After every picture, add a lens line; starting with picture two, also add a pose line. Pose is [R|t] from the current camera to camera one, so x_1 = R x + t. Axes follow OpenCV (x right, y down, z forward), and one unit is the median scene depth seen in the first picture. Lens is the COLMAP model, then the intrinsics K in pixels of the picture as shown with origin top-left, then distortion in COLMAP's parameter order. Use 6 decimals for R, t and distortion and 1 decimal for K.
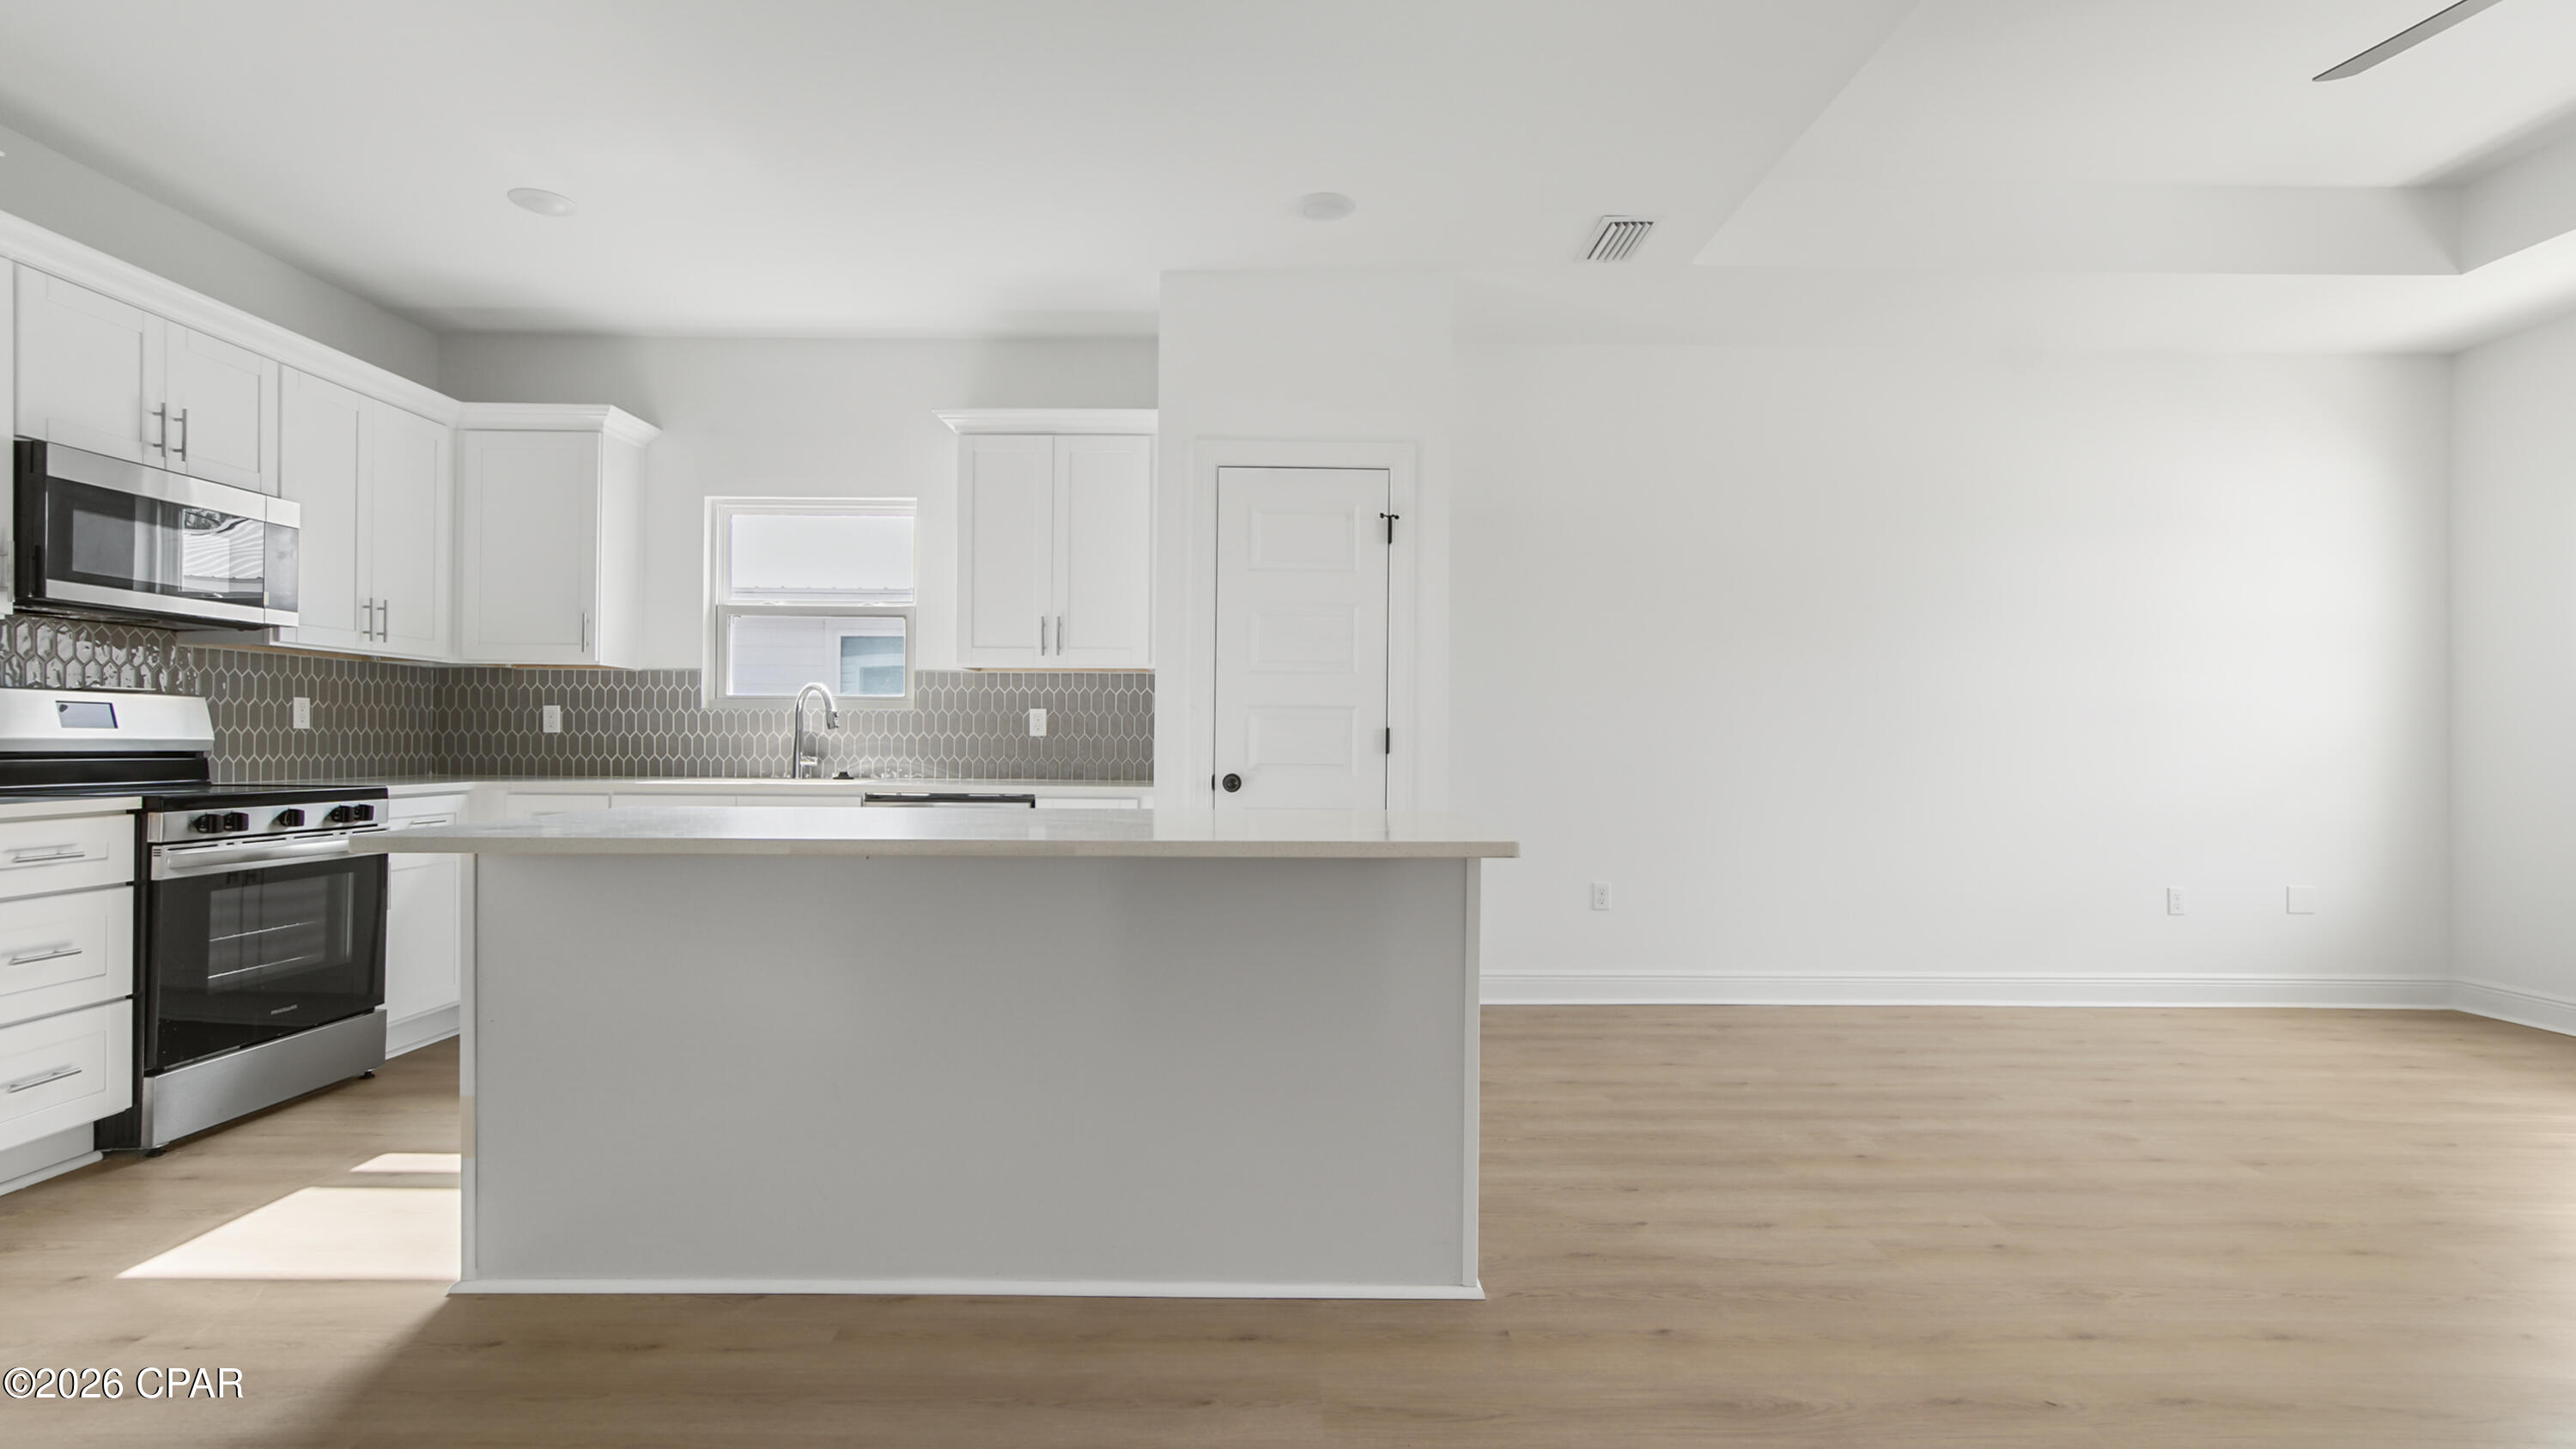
lens RADIAL K [[1189.4, 0, 1288.0], [0, 1189.4, 724.5], [0, 0, 1]] dist [-0.000394, 0.000402]
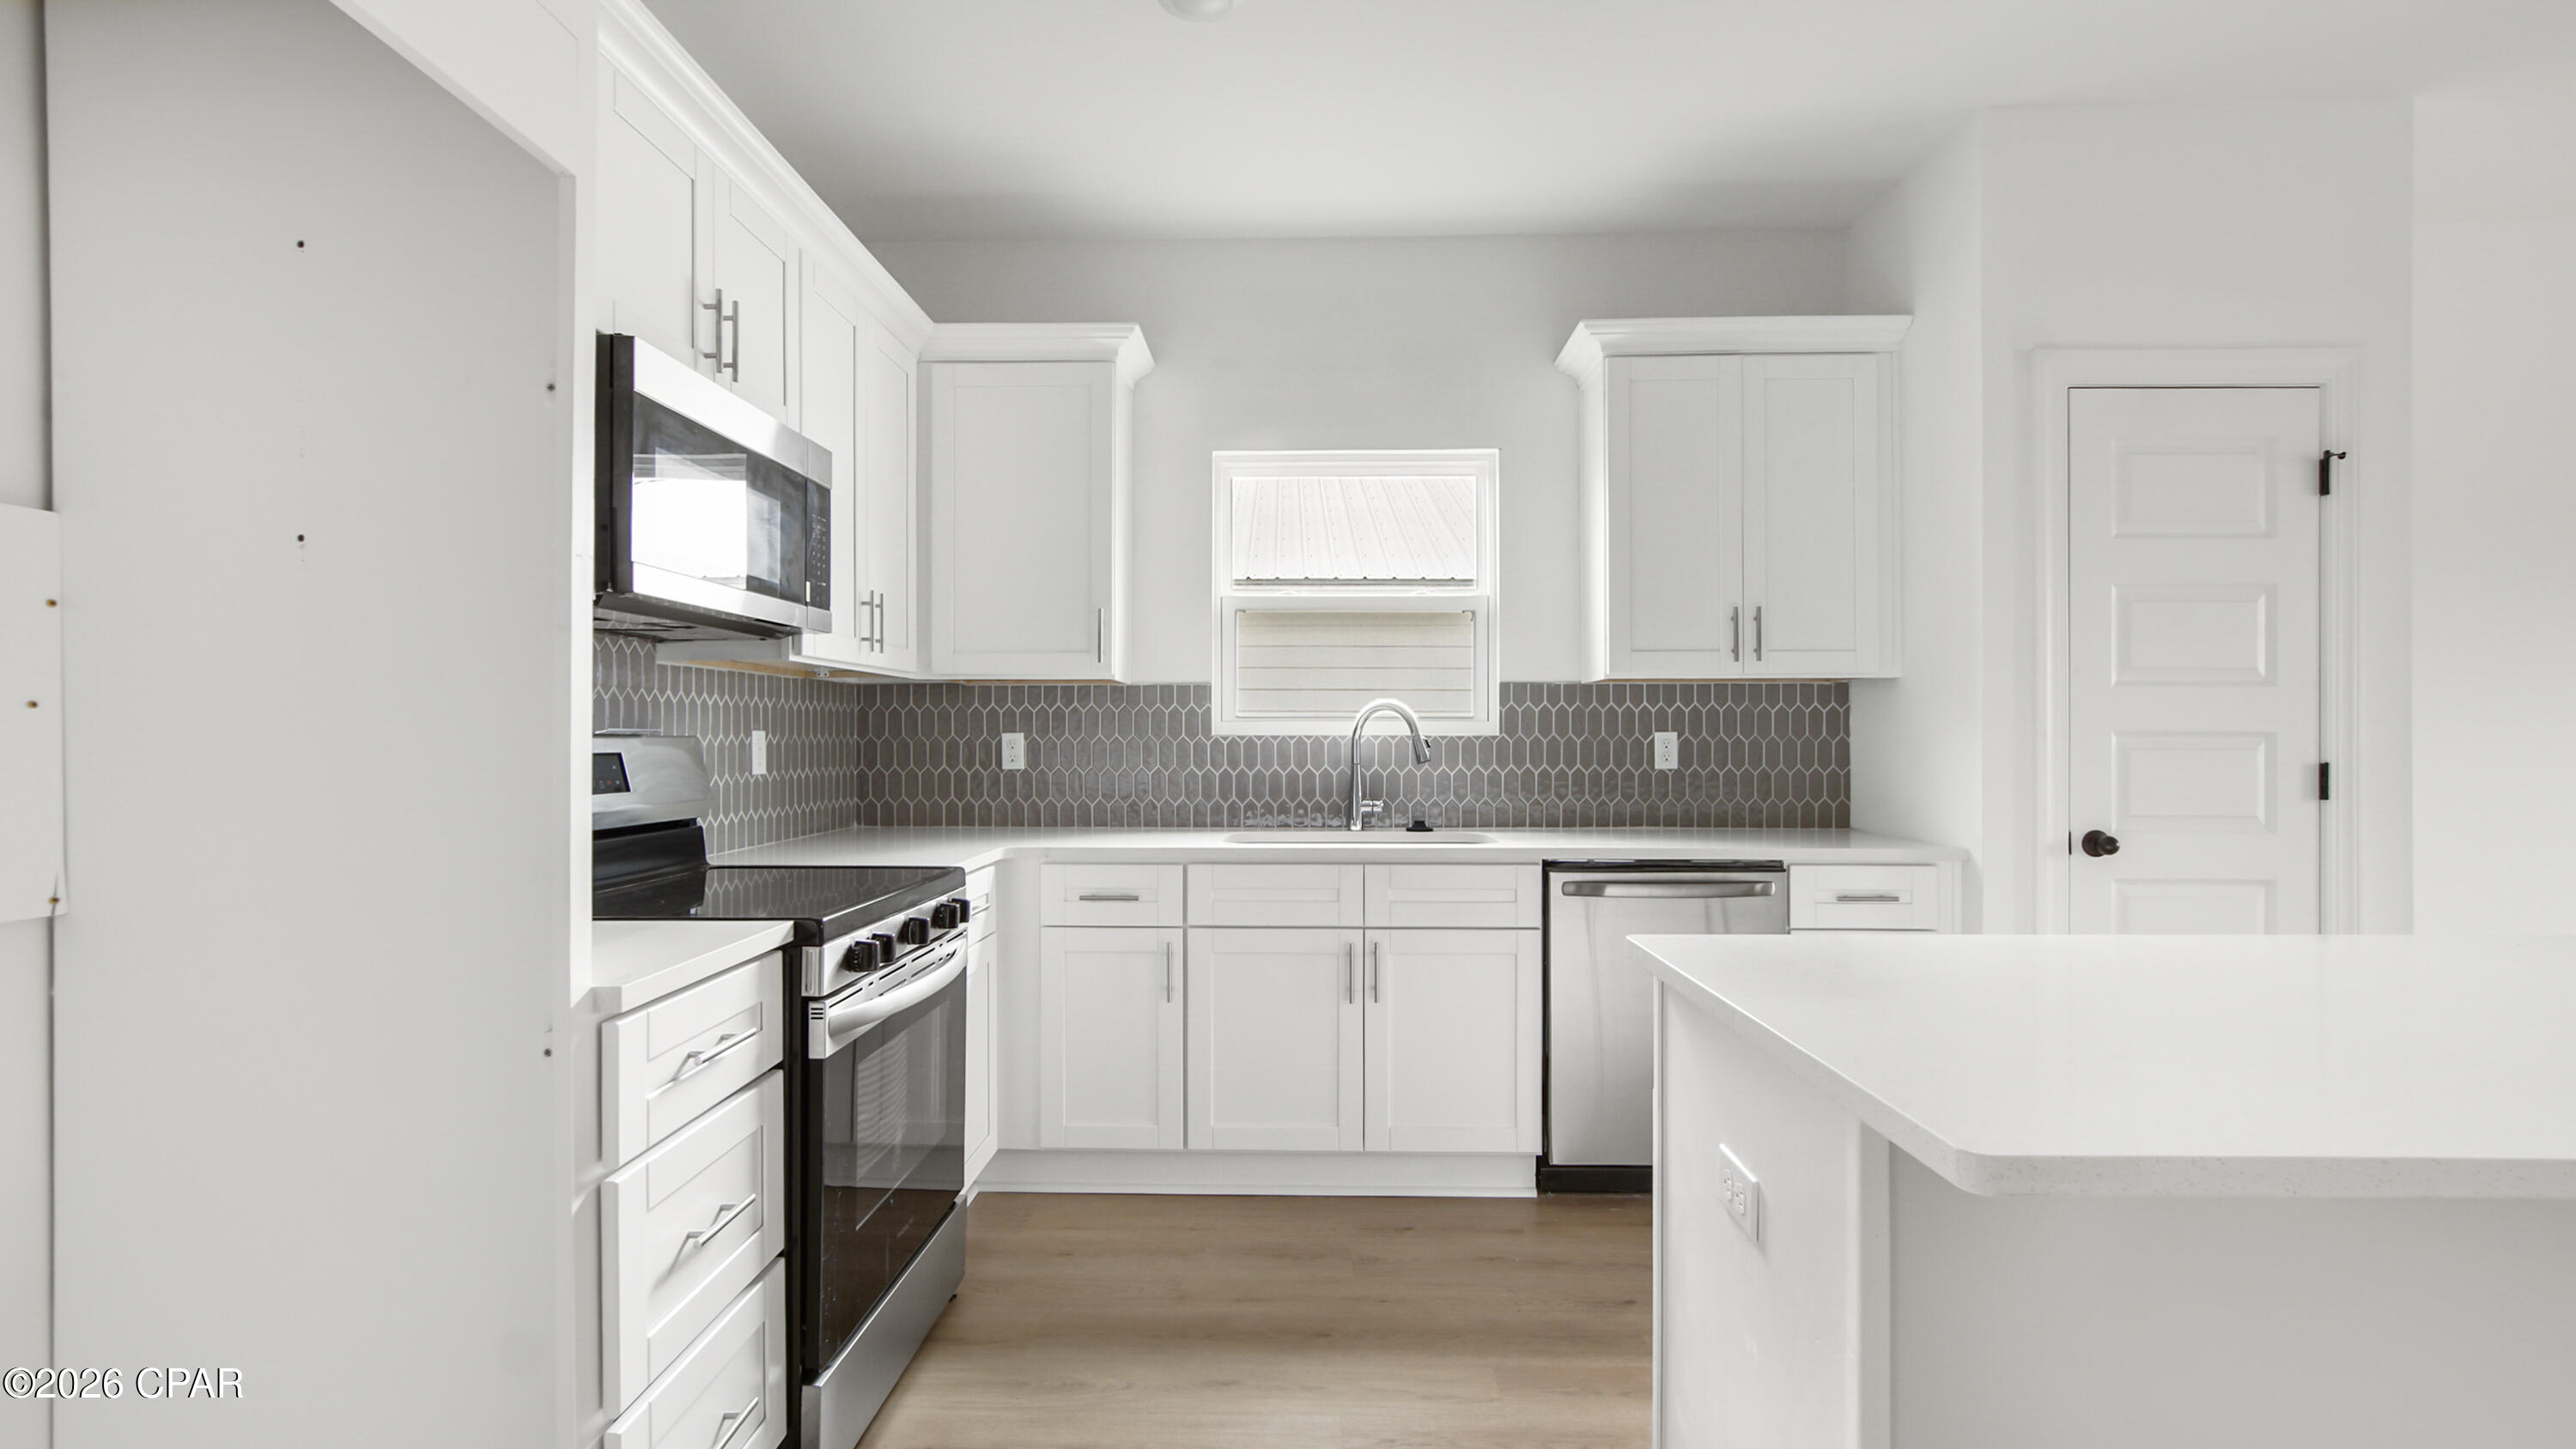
lens RADIAL K [[1214.4, 0, 1288.0], [0, 1214.4, 724.5], [0, 0, 1]] dist [-0.000983, -0.000011]
pose [[0.999656, -0.007769, -0.025061, -0.441159], [0.007967, 0.999938, 0.007807, -0.026764], [0.024998, -0.008004, 0.999655, 0.246829]]
